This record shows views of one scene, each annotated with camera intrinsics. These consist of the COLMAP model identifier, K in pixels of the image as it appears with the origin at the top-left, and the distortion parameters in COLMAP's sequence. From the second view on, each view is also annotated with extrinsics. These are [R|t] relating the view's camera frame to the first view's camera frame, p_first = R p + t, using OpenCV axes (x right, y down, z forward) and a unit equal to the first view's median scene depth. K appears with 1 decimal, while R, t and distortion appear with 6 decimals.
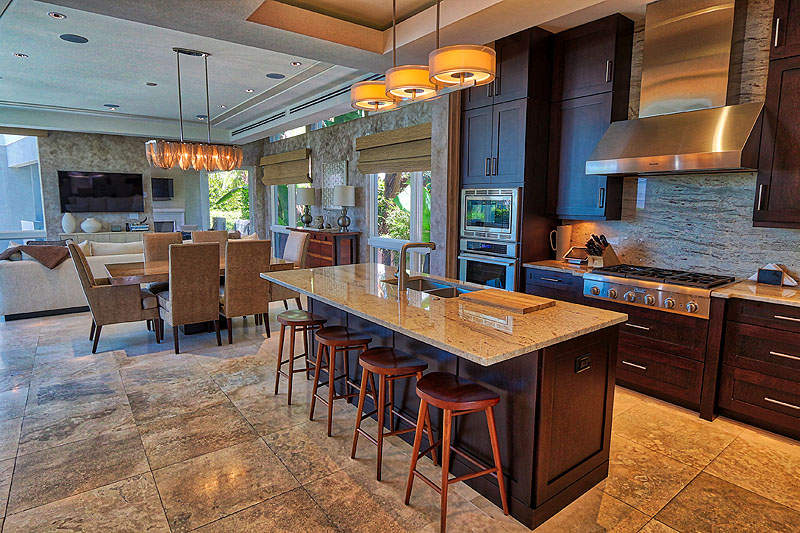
lens RADIAL K [[439.9, 0, 400.0], [0, 439.9, 266.5], [0, 0, 1]] dist [-0.012641, 0.000106]
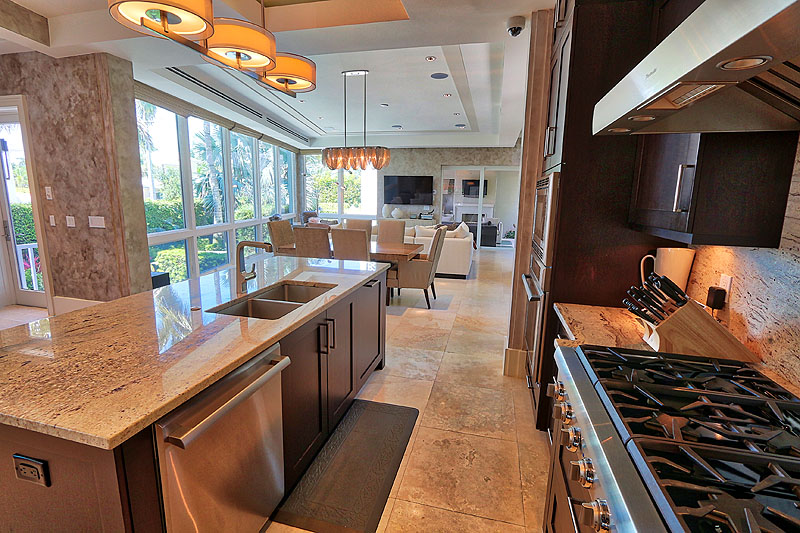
lens RADIAL K [[380.1, 0, 400.0], [0, 380.1, 266.5], [0, 0, 1]] dist [-0.000894, -0.000099]
pose [[0.625414, 0.151289, -0.765486, 0.278775], [-0.127743, 0.987640, 0.090826, -0.036807], [0.769766, 0.040981, 0.637010, 0.221257]]
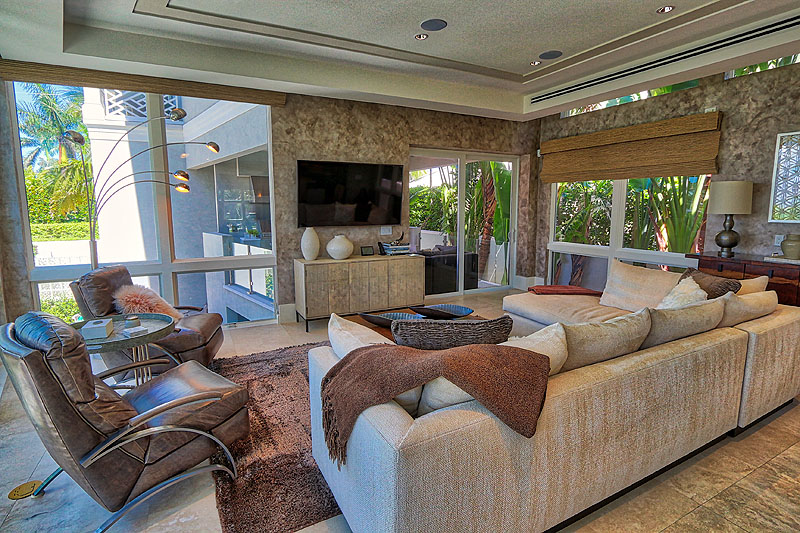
lens RADIAL K [[415.1, 0, 400.0], [0, 415.1, 266.5], [0, 0, 1]] dist [-0.003971, -0.000743]
pose [[0.989482, 0.009366, -0.144349, -0.535558], [-0.010076, 0.999940, -0.004188, -0.064312], [0.144301, 0.005598, 0.989518, 0.421387]]
